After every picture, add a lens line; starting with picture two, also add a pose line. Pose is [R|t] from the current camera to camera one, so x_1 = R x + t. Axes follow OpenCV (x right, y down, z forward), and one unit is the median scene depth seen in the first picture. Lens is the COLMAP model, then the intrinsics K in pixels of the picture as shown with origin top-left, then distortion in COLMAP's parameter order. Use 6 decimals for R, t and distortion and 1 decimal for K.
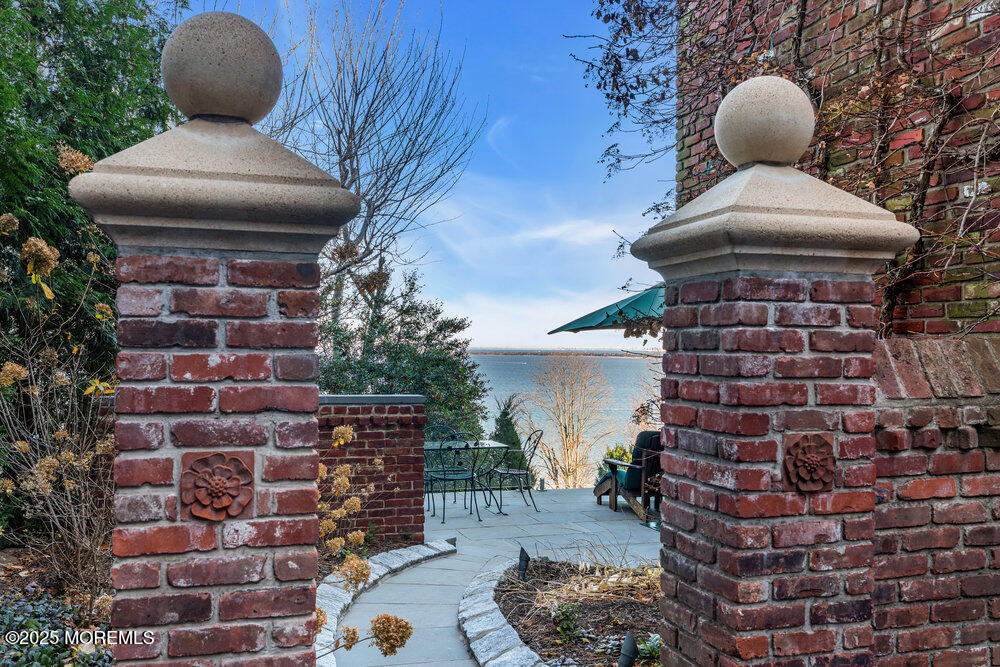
lens RADIAL K [[948.4, 0, 500.5], [0, 948.4, 335.6], [0, 0, 1]] dist [0.011067, 0.000000]
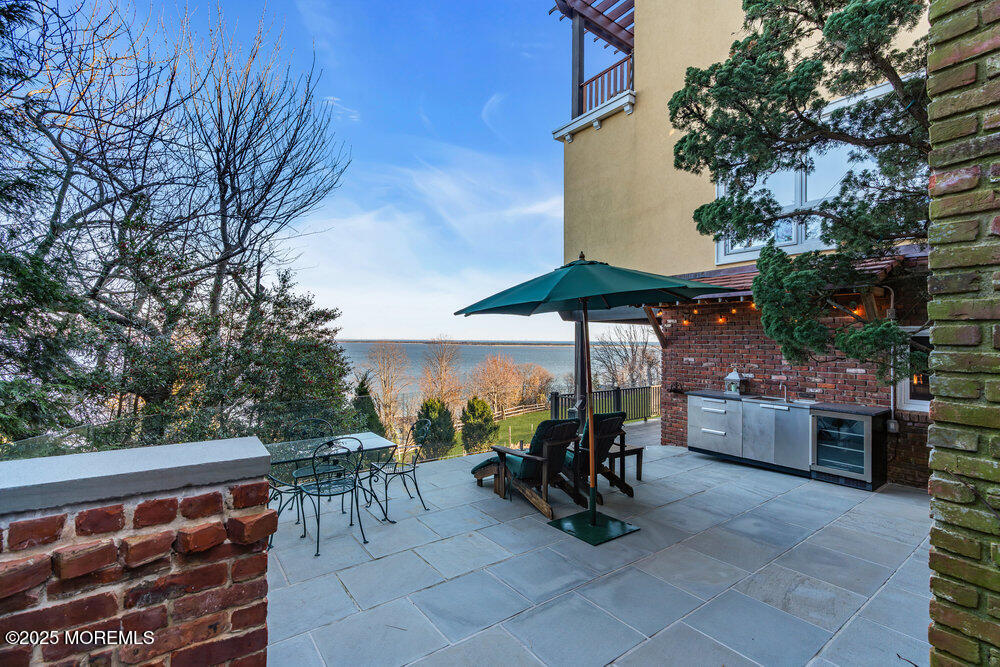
lens RADIAL K [[447.9, 0, 498.8], [0, 447.9, 334.3], [0, 0, 1]] dist [-0.004858, -0.000119]
pose [[0.944669, 0.000616, 0.328024, -0.027048], [-0.001650, 0.999995, 0.002874, 0.009506], [-0.328020, -0.003256, 0.944665, 0.409470]]
